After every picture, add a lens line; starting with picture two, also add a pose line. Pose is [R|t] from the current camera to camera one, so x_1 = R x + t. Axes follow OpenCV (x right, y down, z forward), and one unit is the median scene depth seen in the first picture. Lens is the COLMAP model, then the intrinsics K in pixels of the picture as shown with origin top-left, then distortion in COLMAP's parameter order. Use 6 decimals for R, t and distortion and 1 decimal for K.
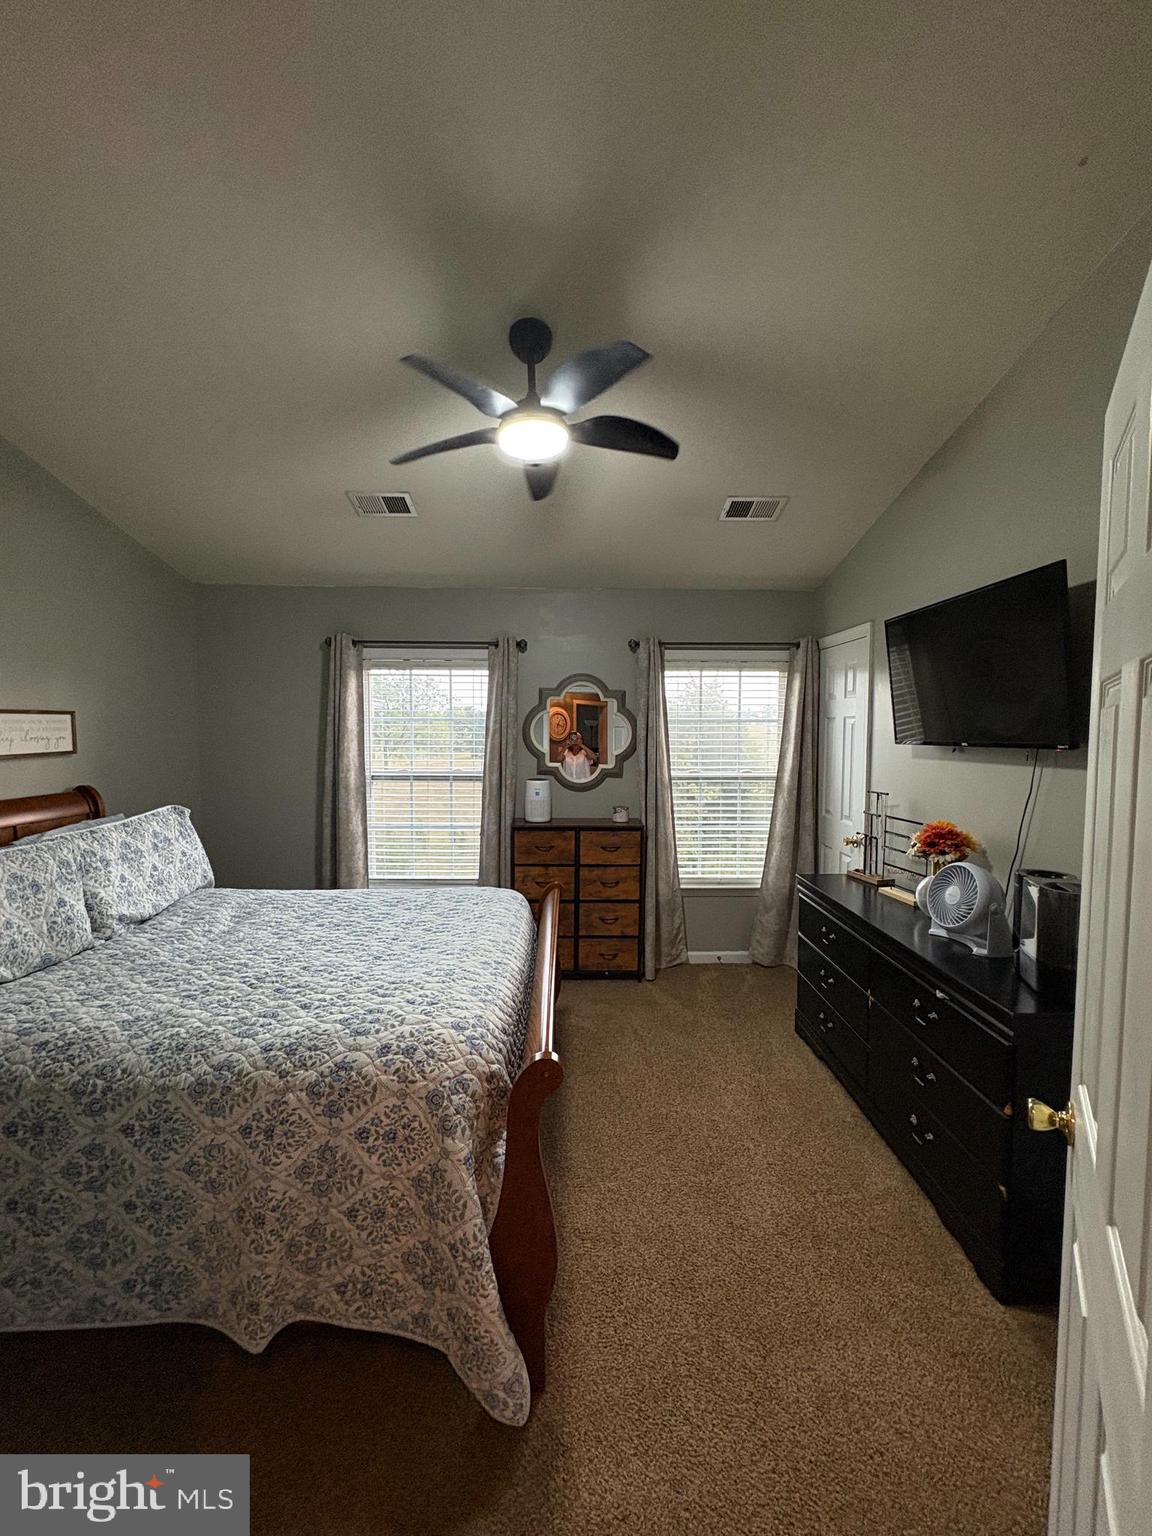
lens RADIAL K [[607.9, 0, 578.2], [0, 607.9, 764.8], [0, 0, 1]] dist [0.000390, 0.000184]
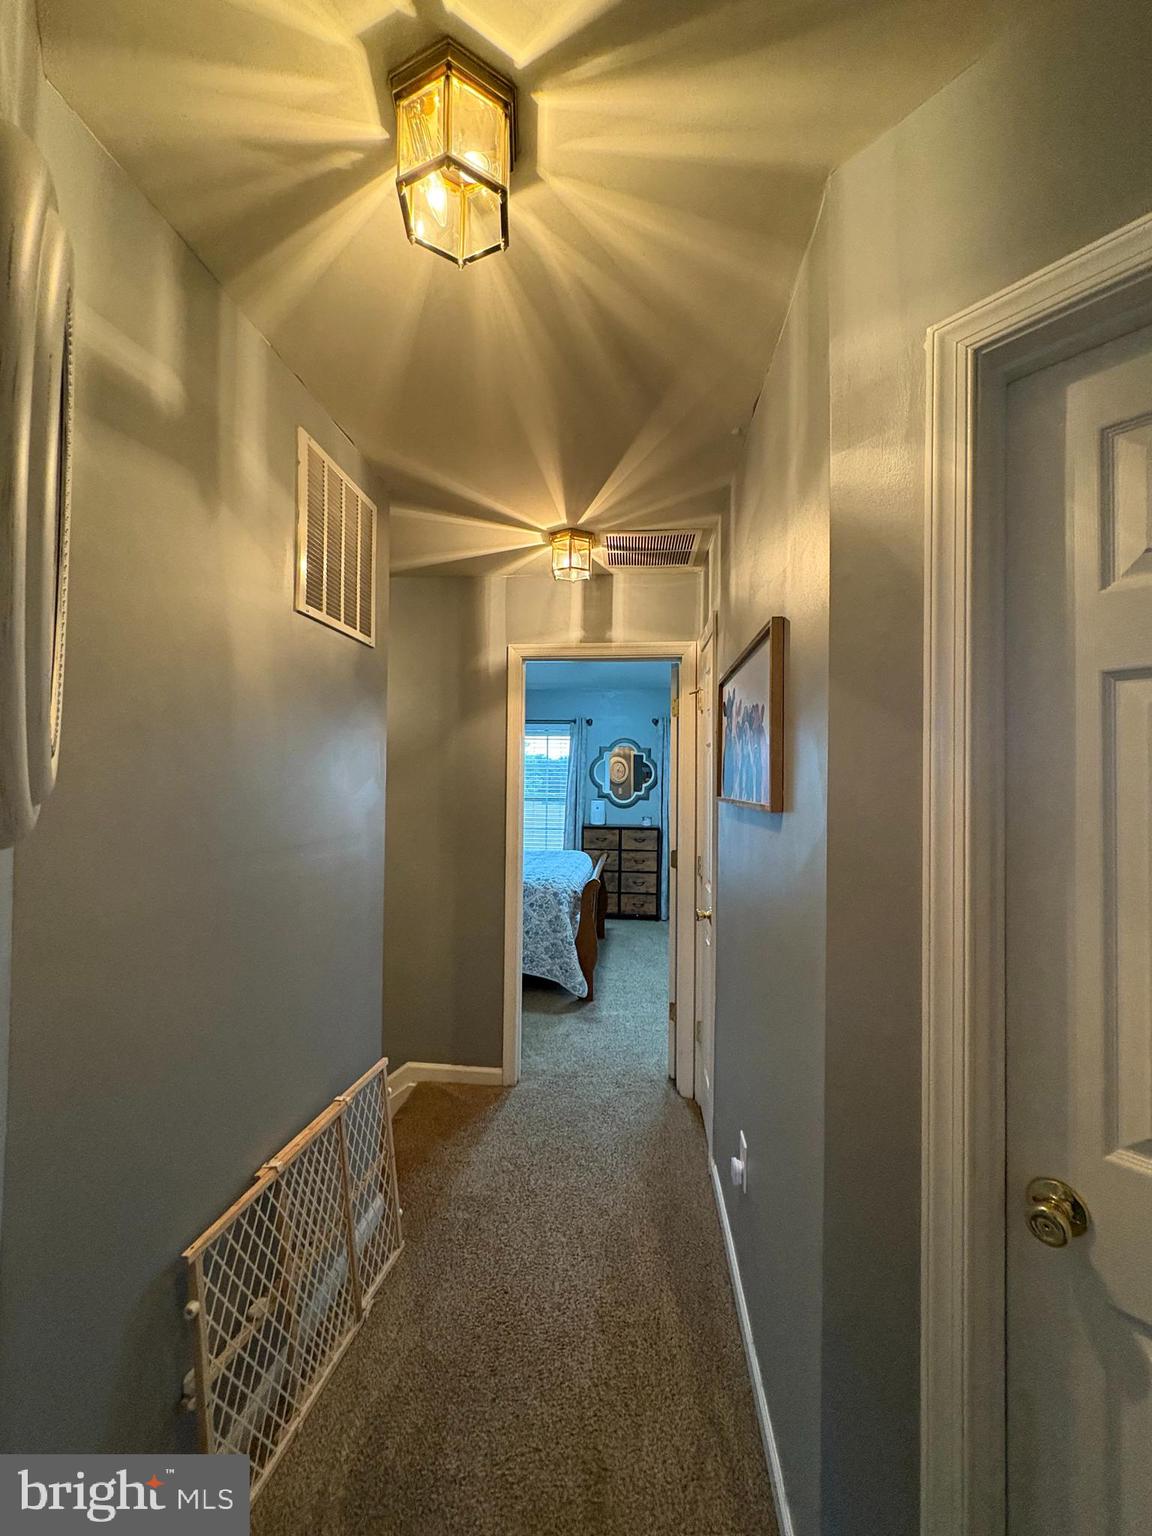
lens RADIAL K [[607.9, 0, 574.8], [0, 607.9, 769.5], [0, 0, 1]] dist [0.000390, 0.000184]
pose [[0.992831, 0.004703, -0.119430, 0.074040], [-0.013330, 0.997349, -0.071542, 0.062767], [0.118777, 0.072621, 0.990262, -0.720227]]
